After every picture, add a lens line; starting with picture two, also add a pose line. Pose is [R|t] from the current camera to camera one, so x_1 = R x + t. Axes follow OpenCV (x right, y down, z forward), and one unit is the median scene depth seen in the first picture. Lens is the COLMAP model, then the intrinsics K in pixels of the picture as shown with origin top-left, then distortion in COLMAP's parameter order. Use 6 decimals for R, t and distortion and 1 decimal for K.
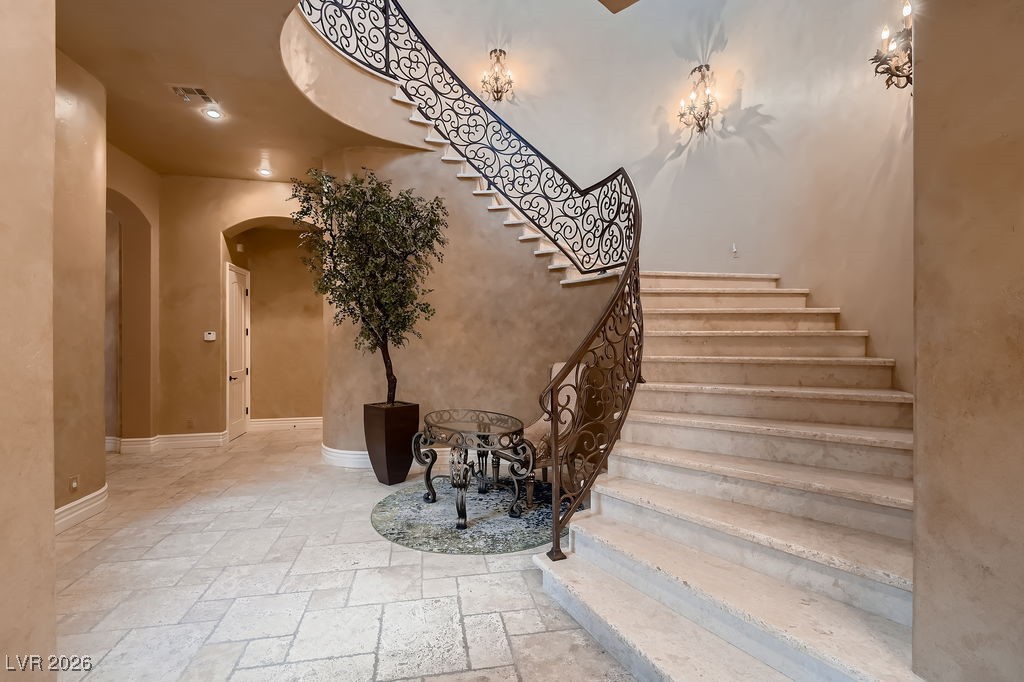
lens RADIAL K [[472.7, 0, 510.3], [0, 472.7, 340.2], [0, 0, 1]] dist [0.003255, 0.000175]
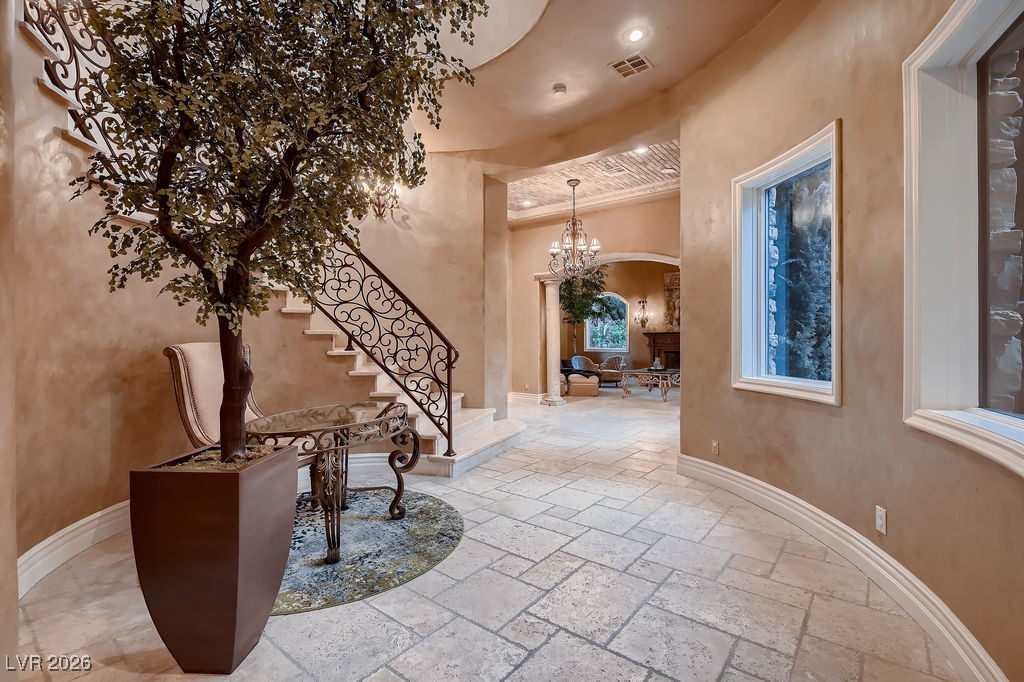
lens RADIAL K [[472.7, 0, 510.2], [0, 472.7, 337.3], [0, 0, 1]] dist [0.003255, 0.000175]
pose [[-0.653561, 0.001782, 0.756872, -0.991100], [0.006646, 0.999972, 0.003385, 0.053180], [-0.756845, 0.007242, -0.653554, 1.522041]]
